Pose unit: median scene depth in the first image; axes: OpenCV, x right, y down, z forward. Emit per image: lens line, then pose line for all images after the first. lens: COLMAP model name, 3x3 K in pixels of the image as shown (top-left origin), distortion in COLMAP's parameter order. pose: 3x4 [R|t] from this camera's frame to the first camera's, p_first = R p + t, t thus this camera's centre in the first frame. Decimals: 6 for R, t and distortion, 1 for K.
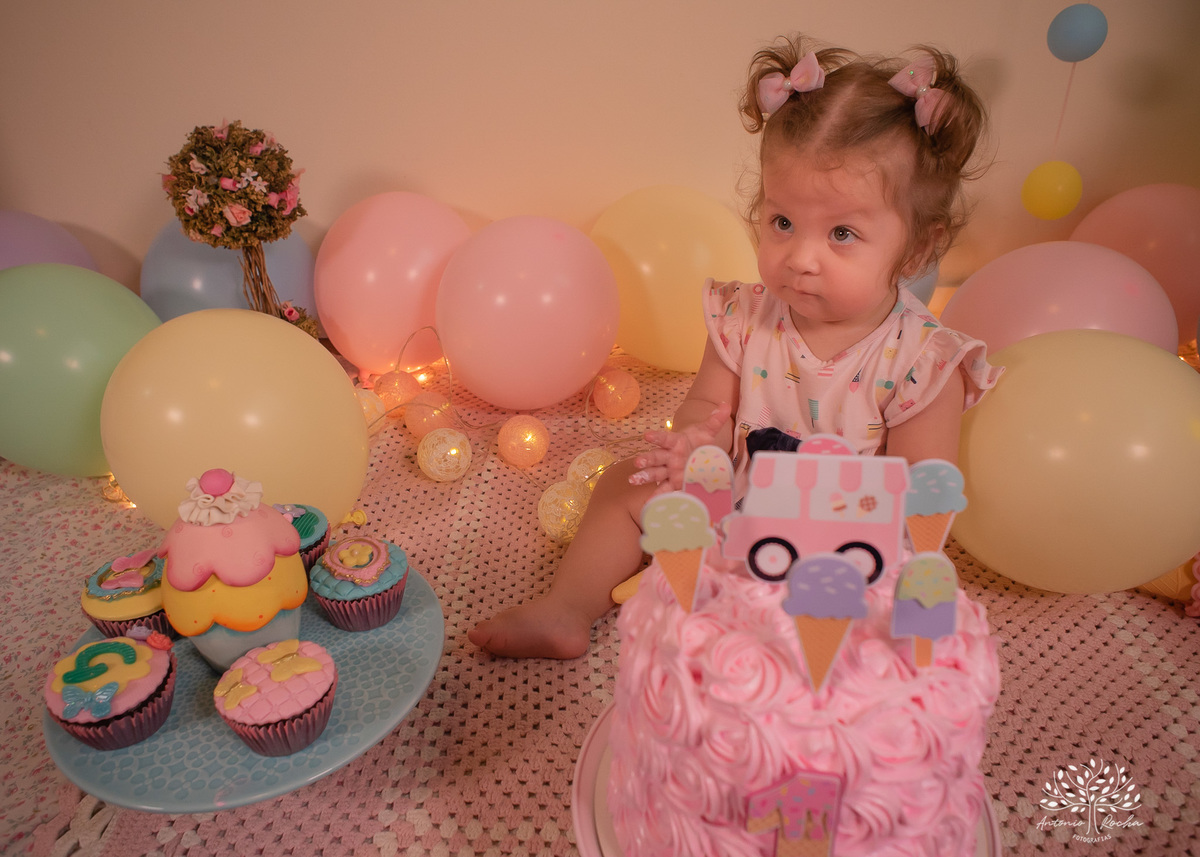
lens RADIAL K [[868.4, 0, 600.9], [0, 868.4, 441.3], [0, 0, 1]] dist [0.000924, -0.005510]
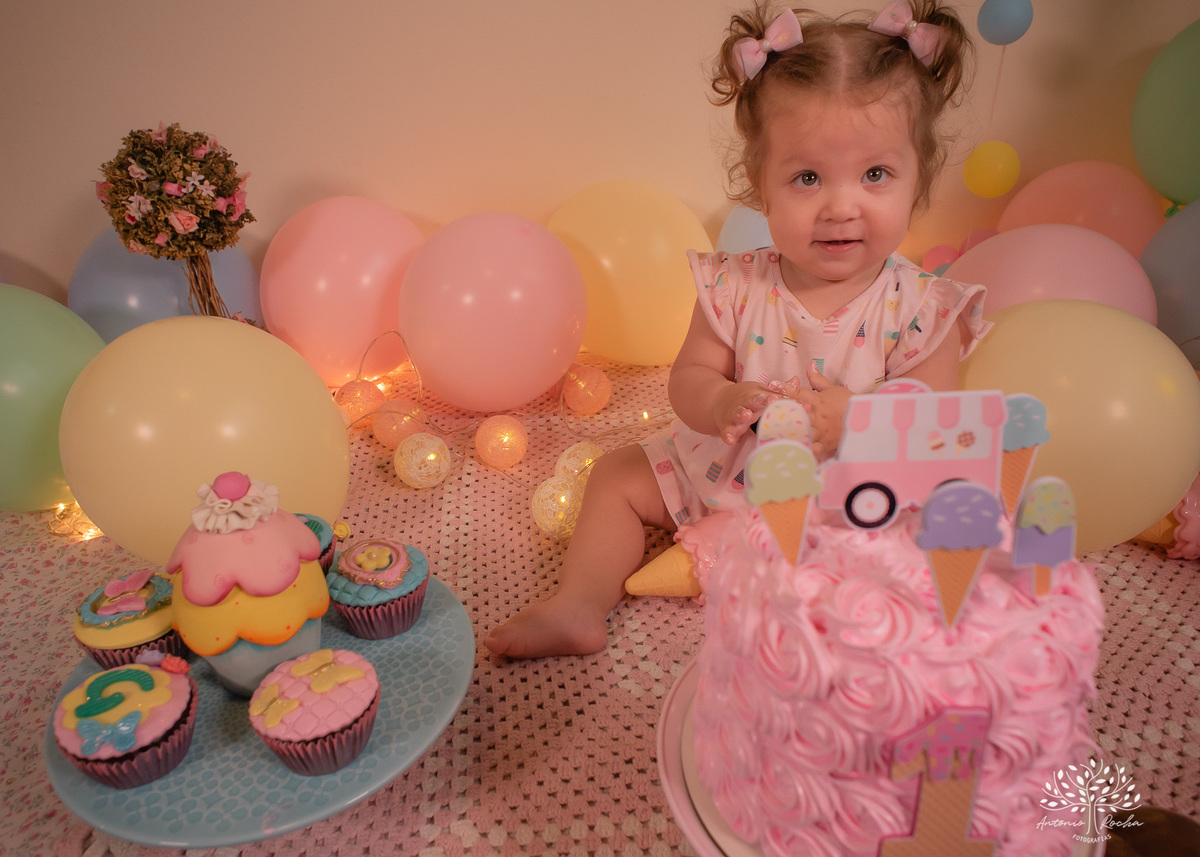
lens RADIAL K [[867.1, 0, 599.2], [0, 867.1, 441.2], [0, 0, 1]] dist [-0.001396, 0.001779]
pose [[0.992127, -0.066340, 0.106218, -0.090213], [0.068622, 0.997481, -0.017972, 0.026134], [-0.104758, 0.025120, 0.994180, 0.023045]]
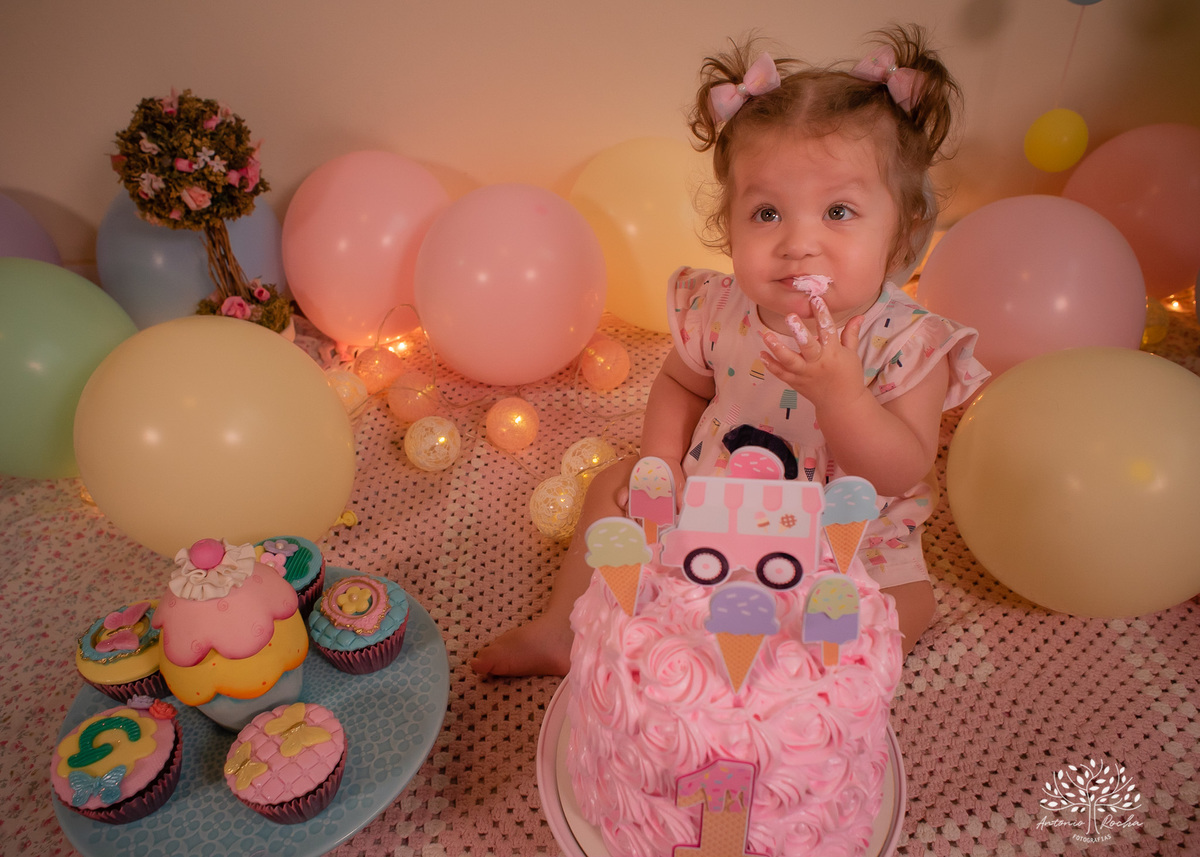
lens RADIAL K [[868.4, 0, 601.4], [0, 868.4, 433.9], [0, 0, 1]] dist [0.000924, -0.005510]
pose [[0.999126, -0.033218, 0.025379, -0.015559], [0.029815, 0.991785, 0.124396, -0.116508], [-0.029303, -0.123530, 0.991908, 0.029288]]
